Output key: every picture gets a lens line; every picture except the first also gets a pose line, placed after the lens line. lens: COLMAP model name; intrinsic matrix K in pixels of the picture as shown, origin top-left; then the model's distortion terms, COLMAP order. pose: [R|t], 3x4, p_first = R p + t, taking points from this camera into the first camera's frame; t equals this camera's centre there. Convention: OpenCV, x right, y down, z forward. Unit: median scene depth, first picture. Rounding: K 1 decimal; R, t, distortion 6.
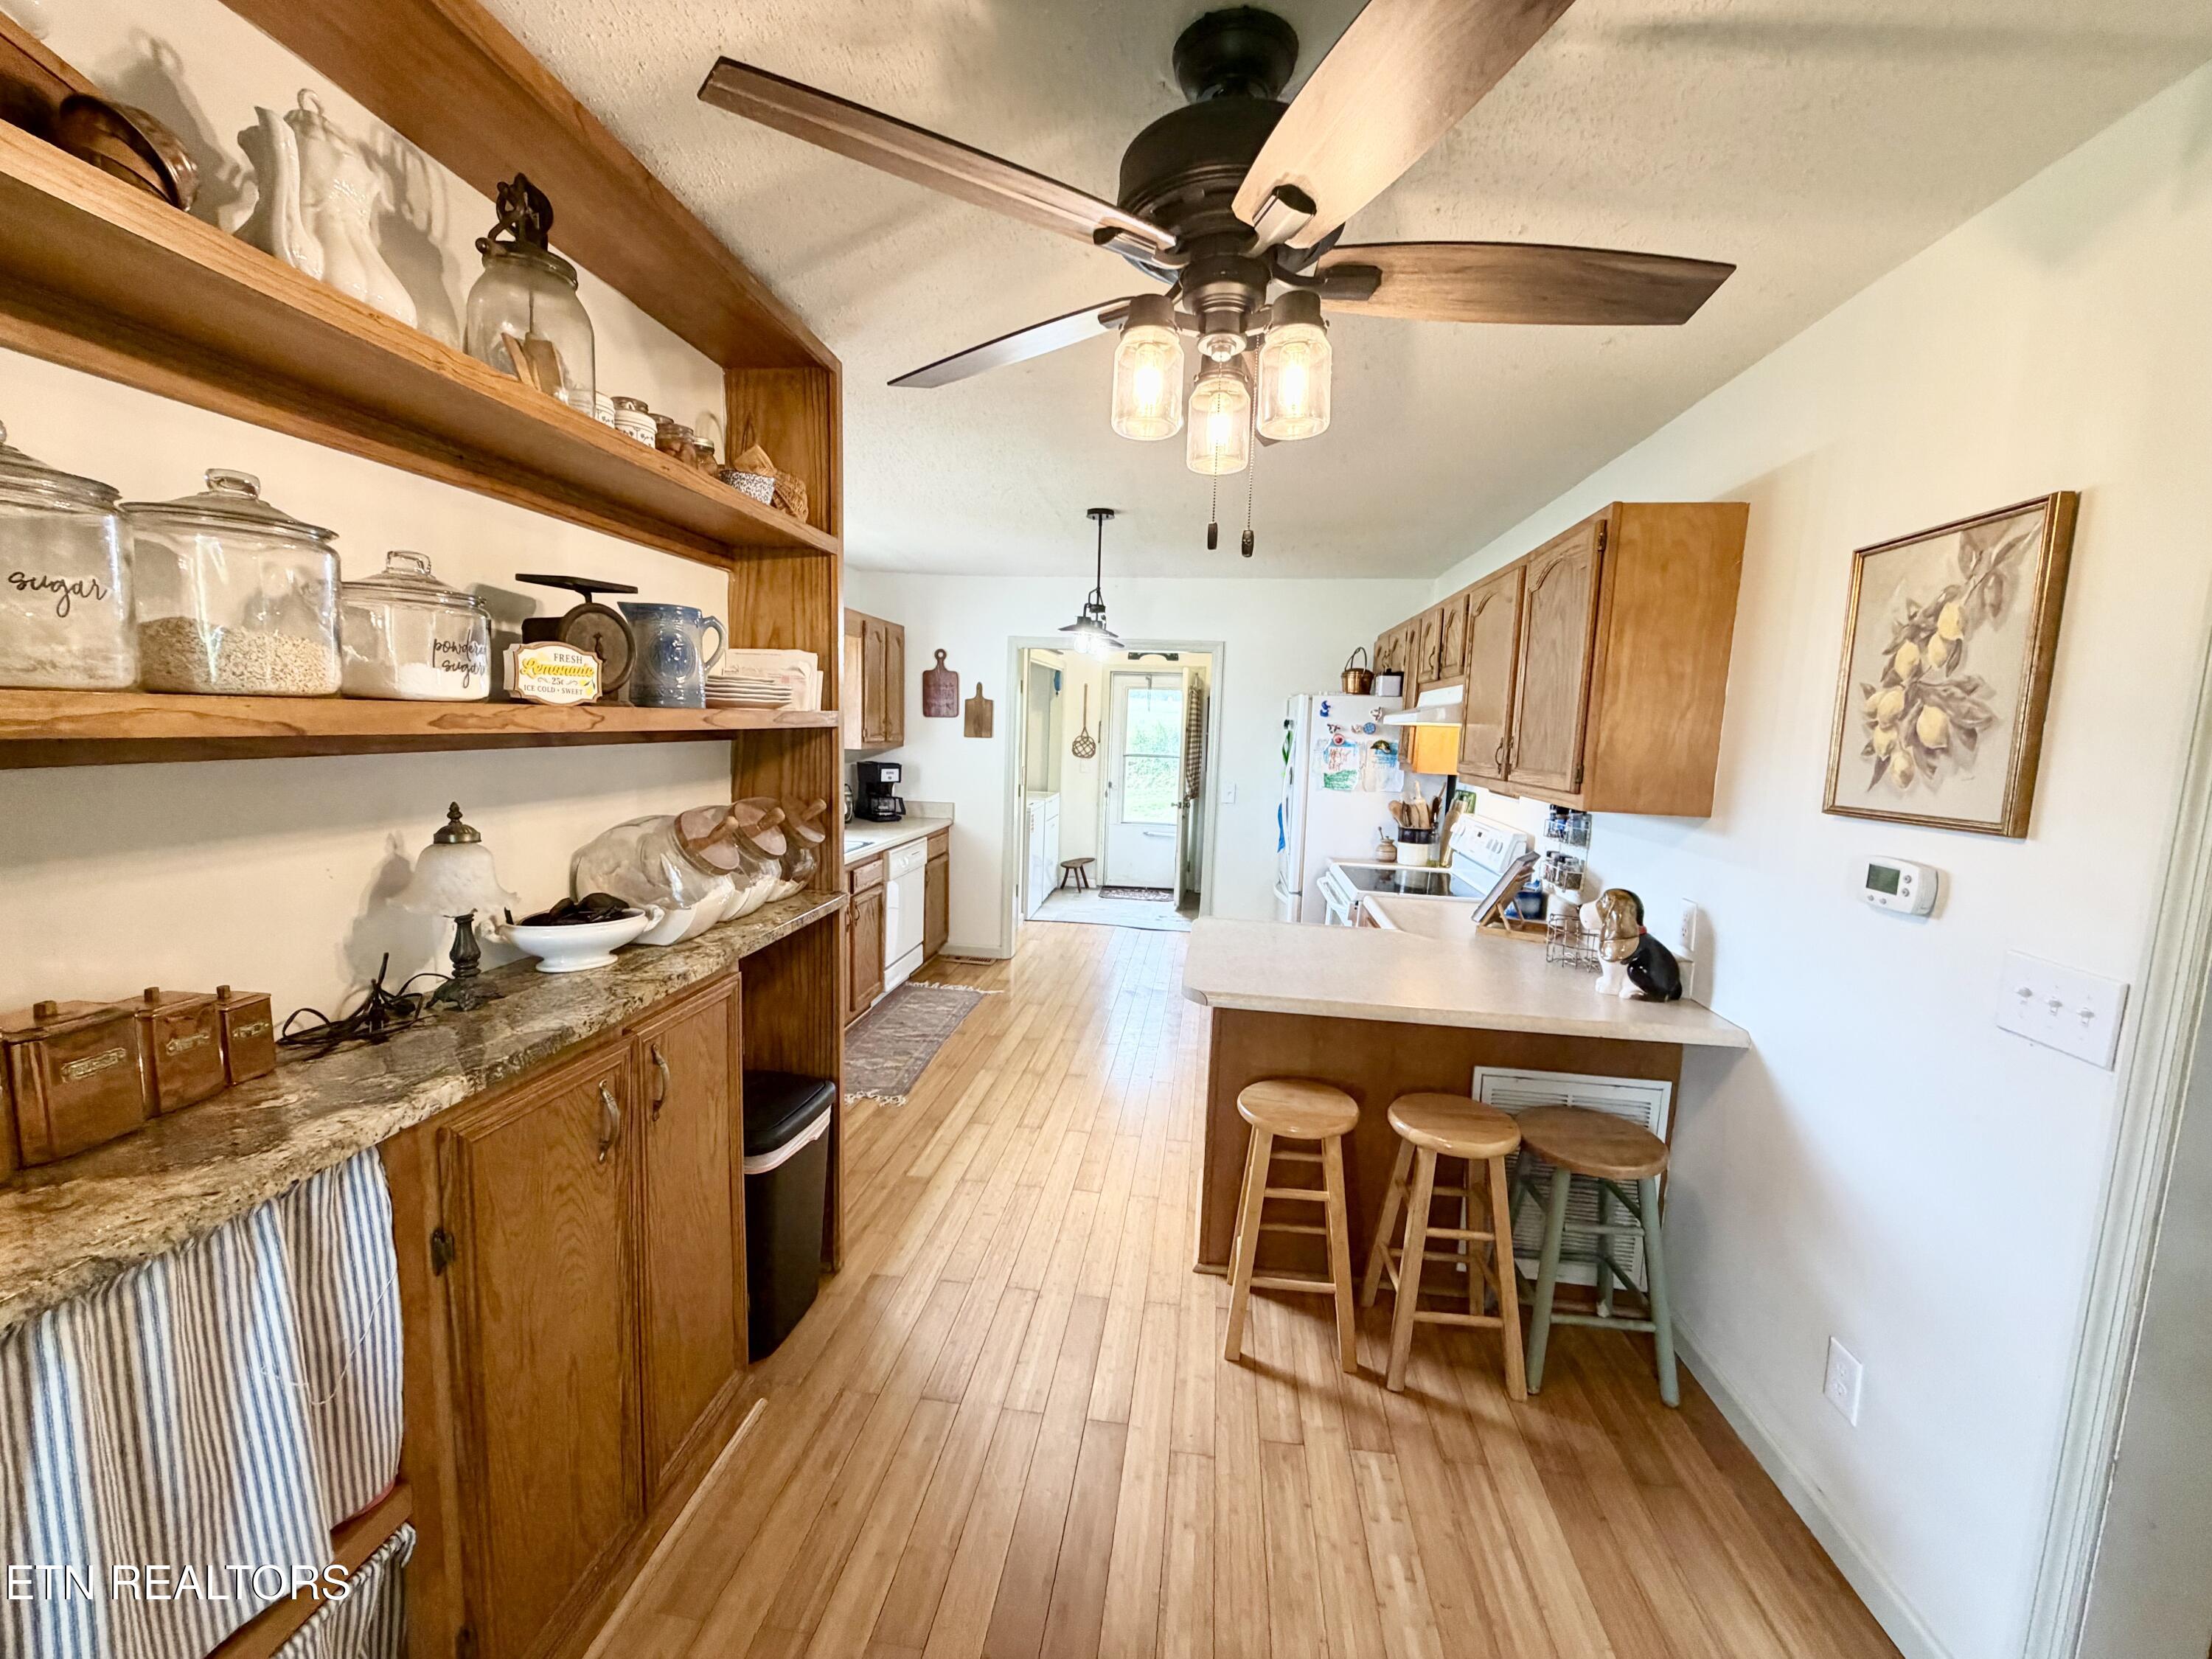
lens RADIAL K [[882.9, 0, 1099.4], [0, 882.9, 833.2], [0, 0, 1]] dist [-0.000889, 0.000010]
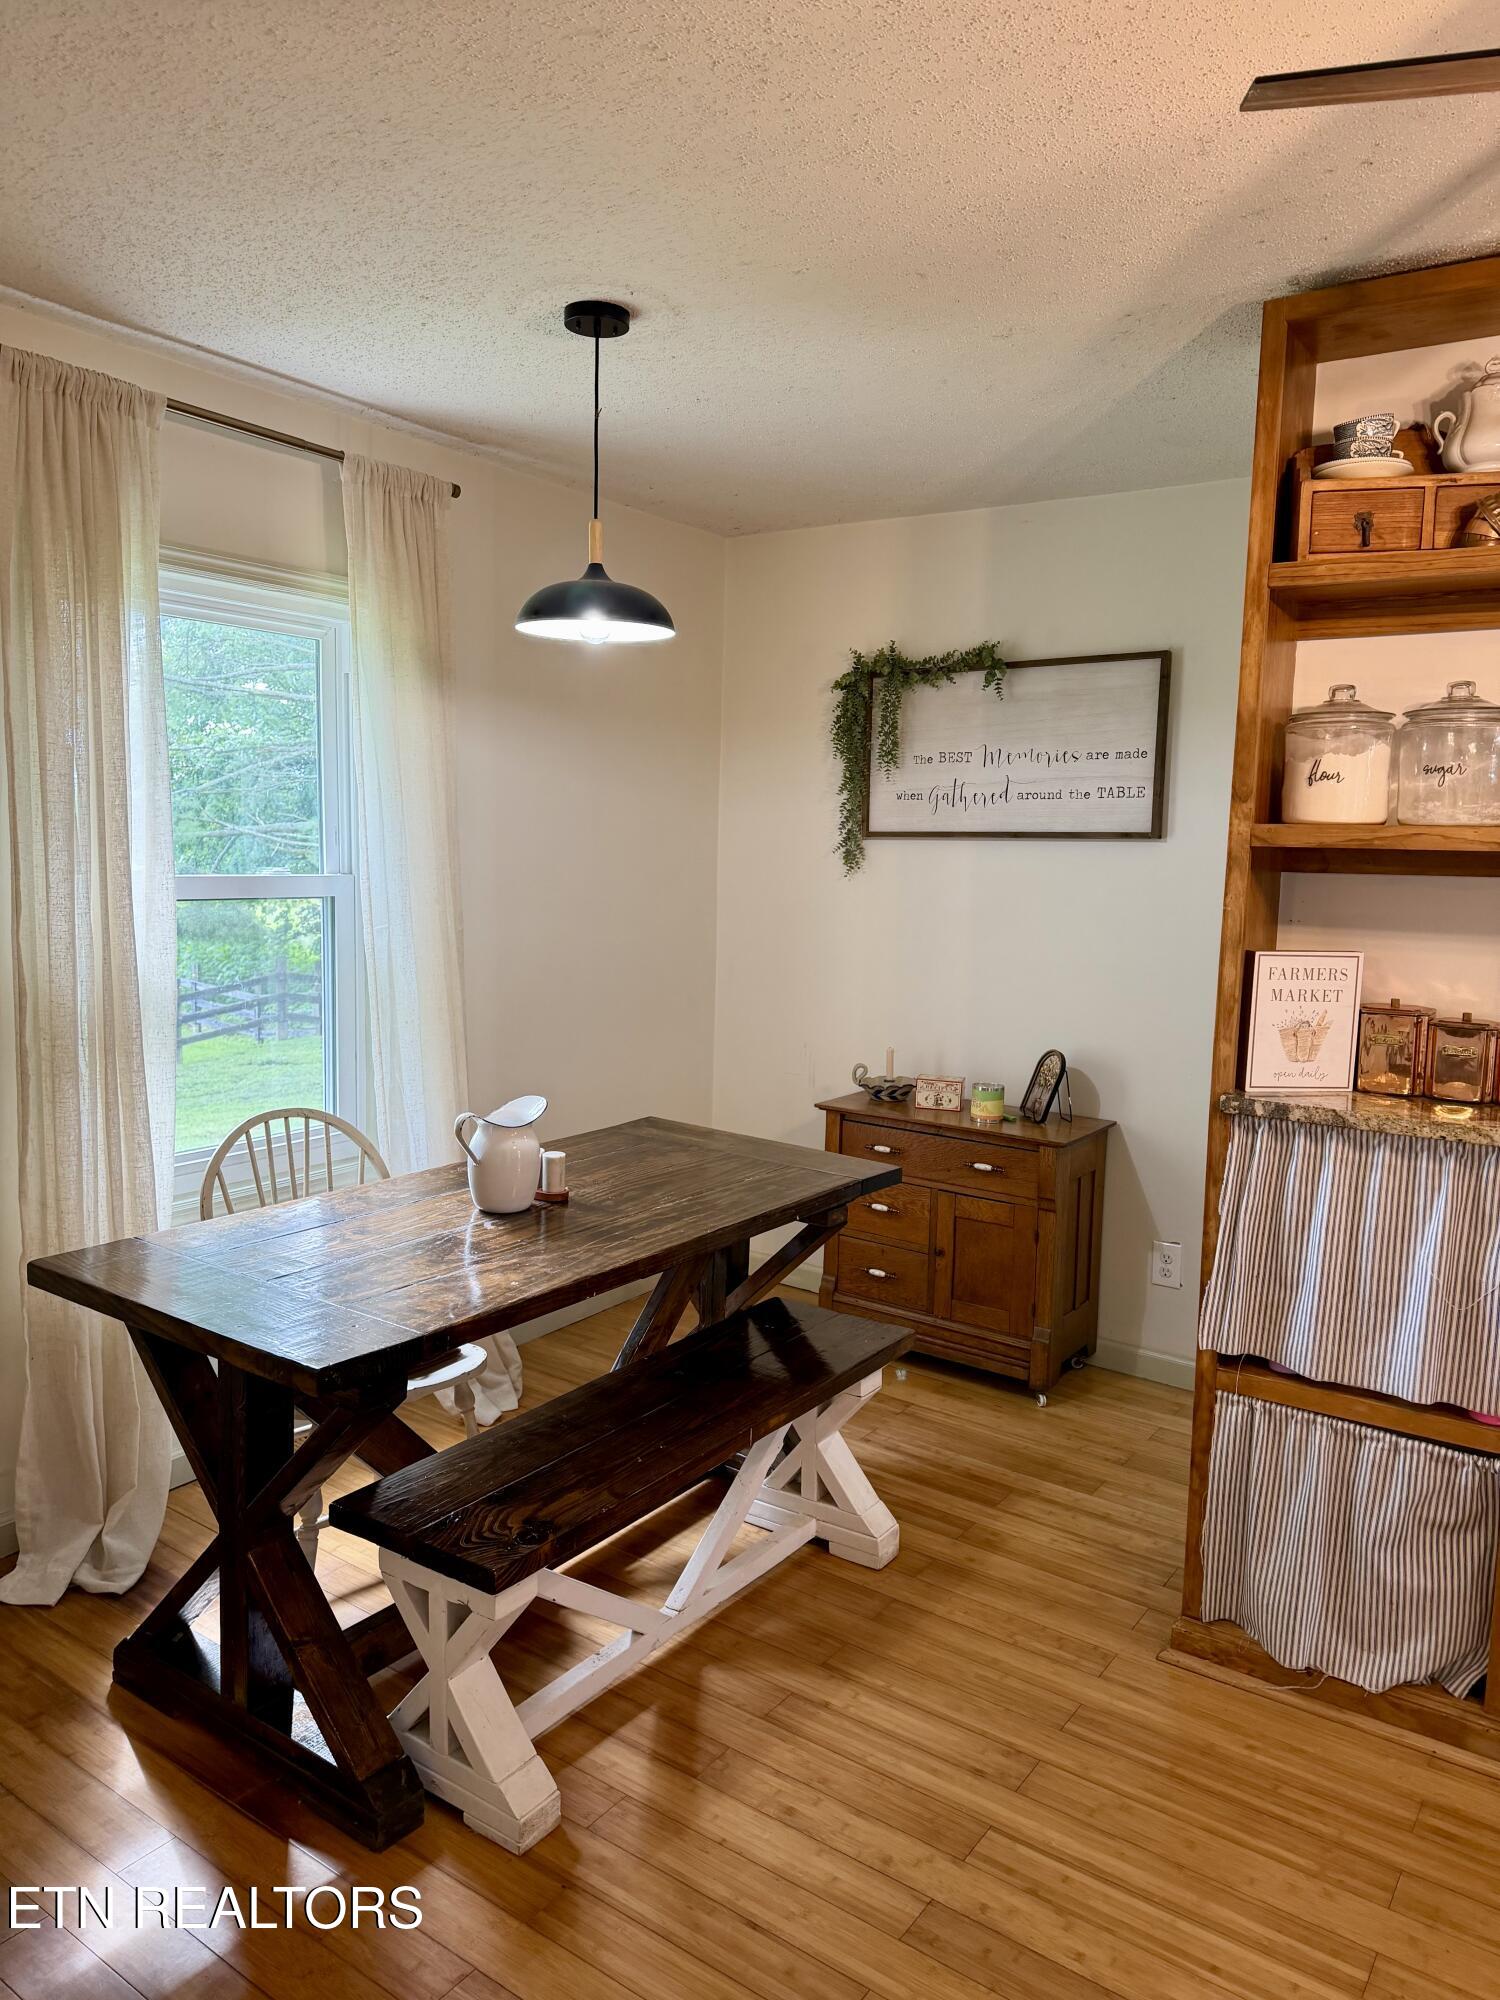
lens RADIAL K [[1384.8, 0, 751.0], [0, 1384.8, 995.3], [0, 0, 1]] dist [0.128348, -0.176106]
pose [[-0.457601, 0.056033, -0.887390, 0.368692], [-0.149548, 0.978945, 0.138931, -0.002608], [0.876491, 0.196282, -0.439587, 0.196076]]
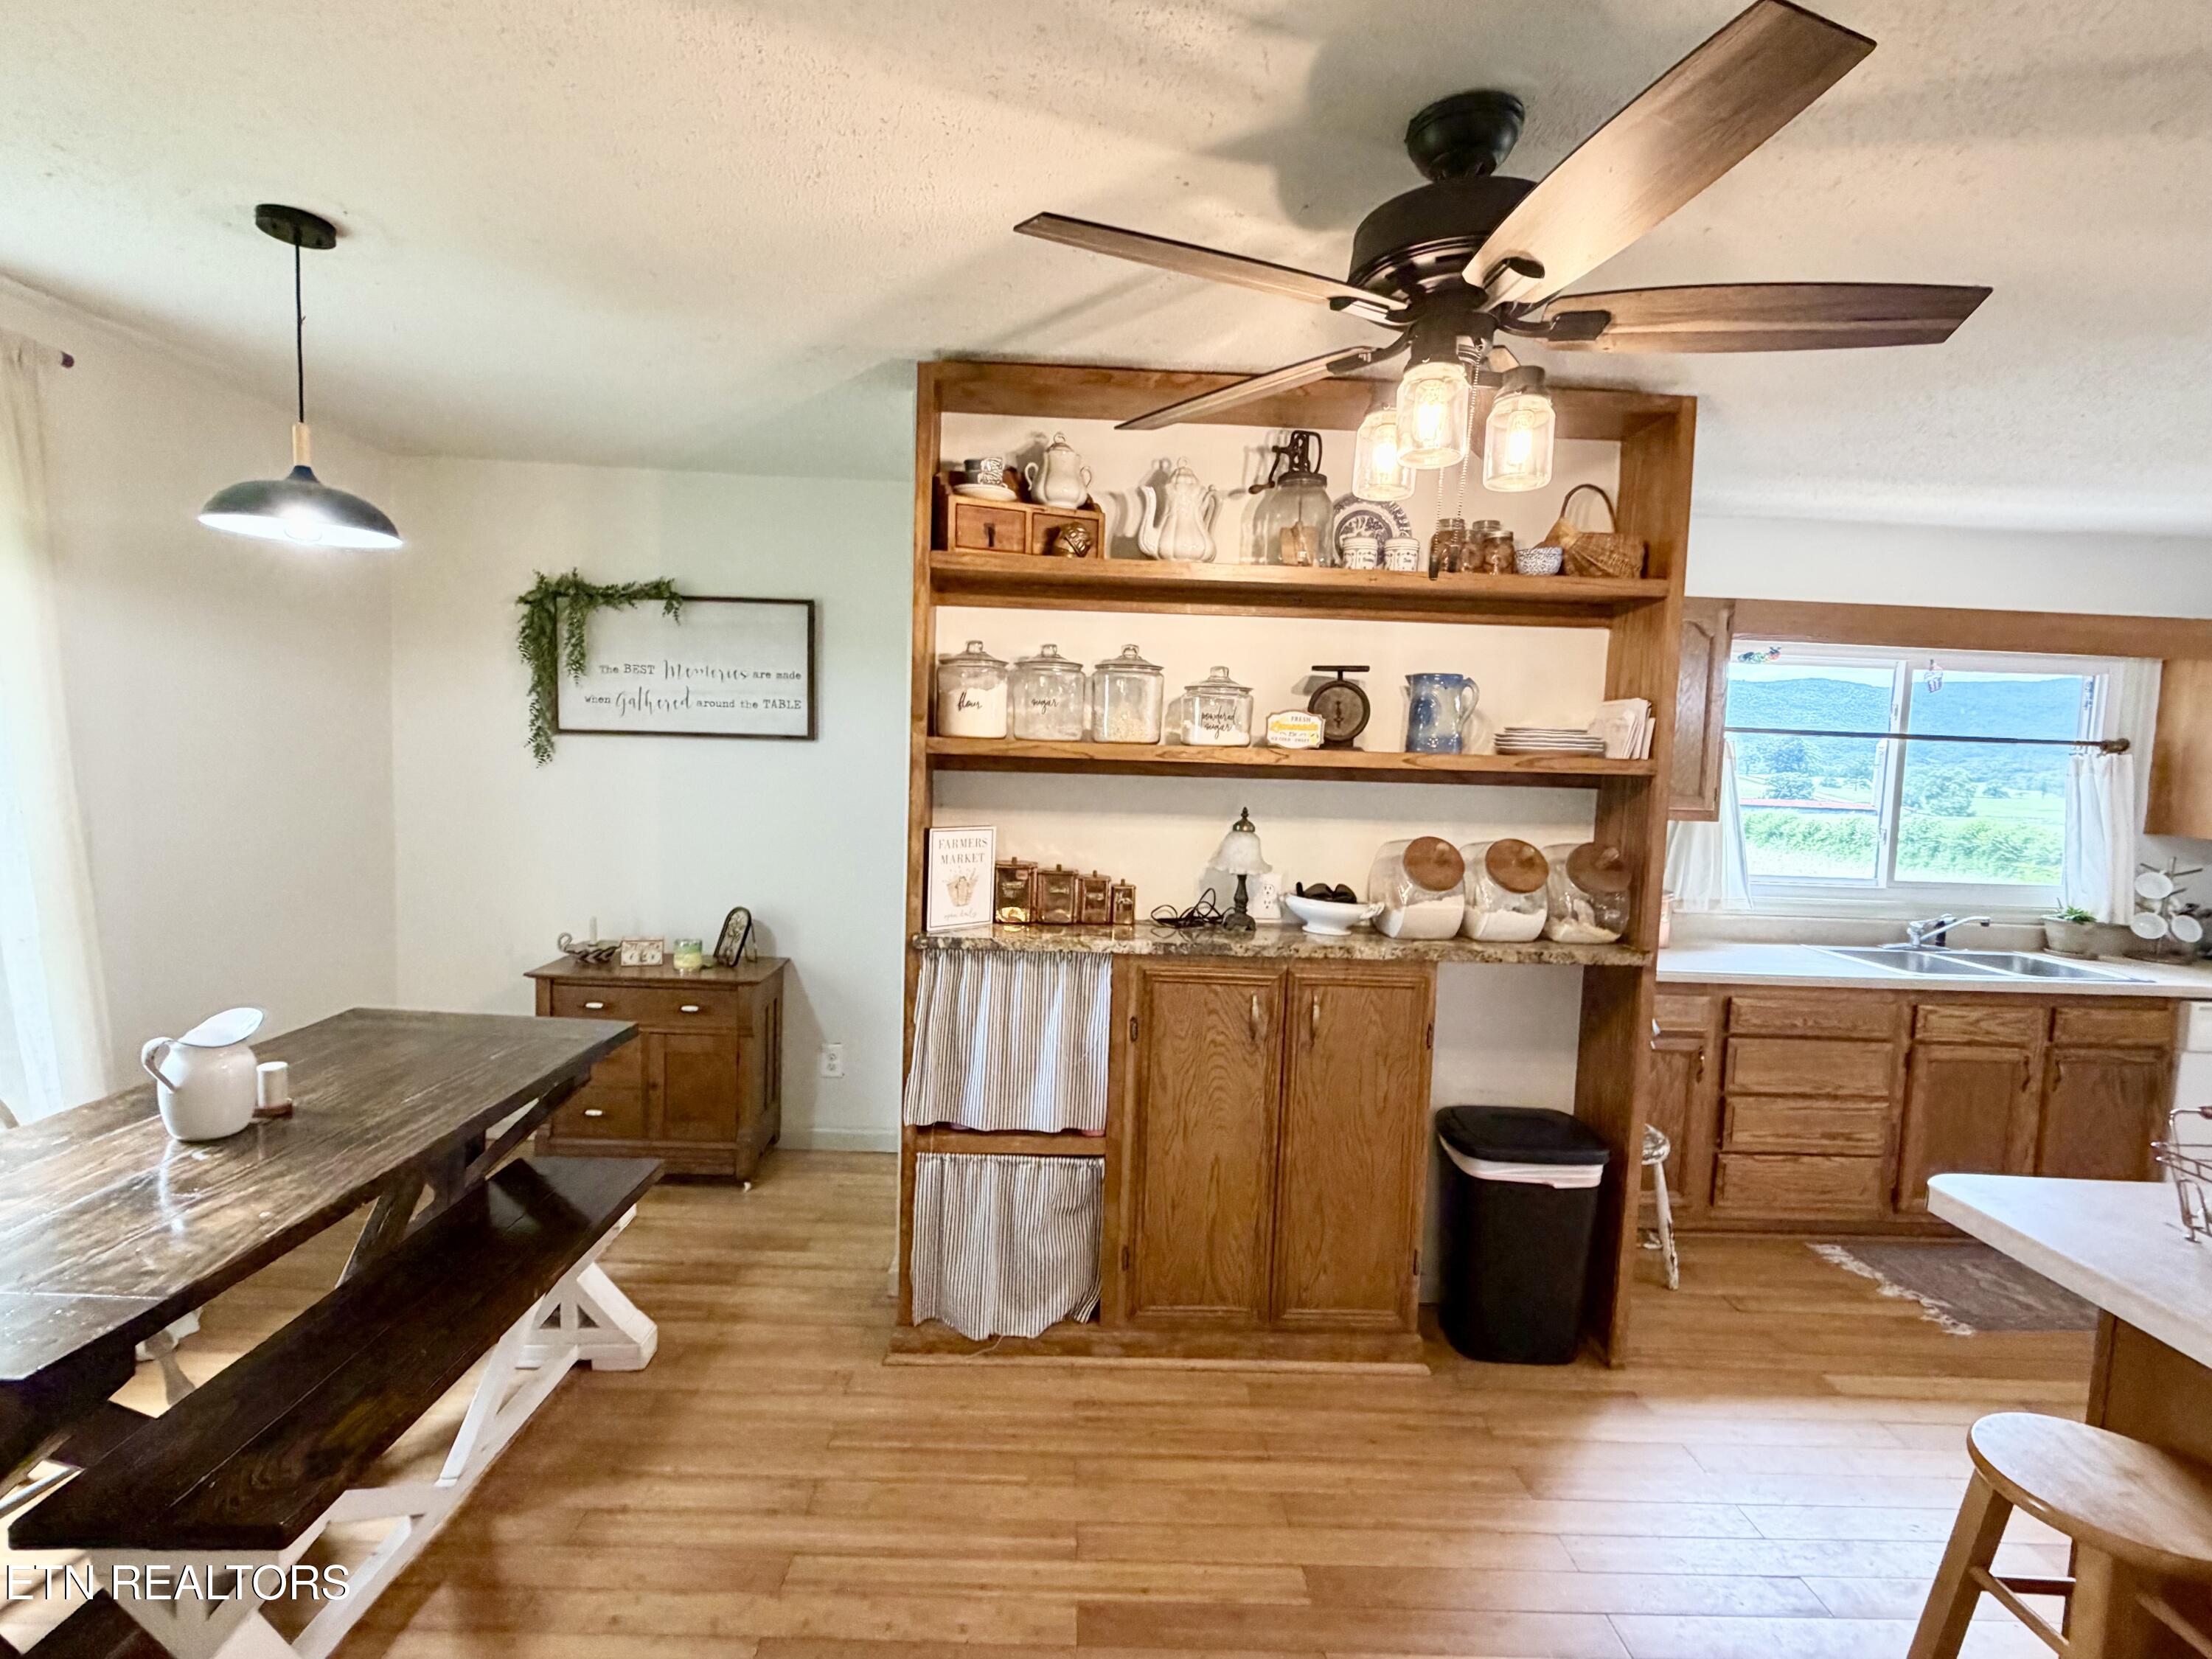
lens RADIAL K [[1036.8, 0, 1106.0], [0, 1036.8, 829.5], [0, 0, 1]] dist [0.002673, -0.000569]
pose [[0.153434, 0.048500, -0.986968, 0.354076], [-0.153230, 0.987881, 0.024724, -0.000425], [0.976206, 0.147439, 0.159006, 0.128159]]
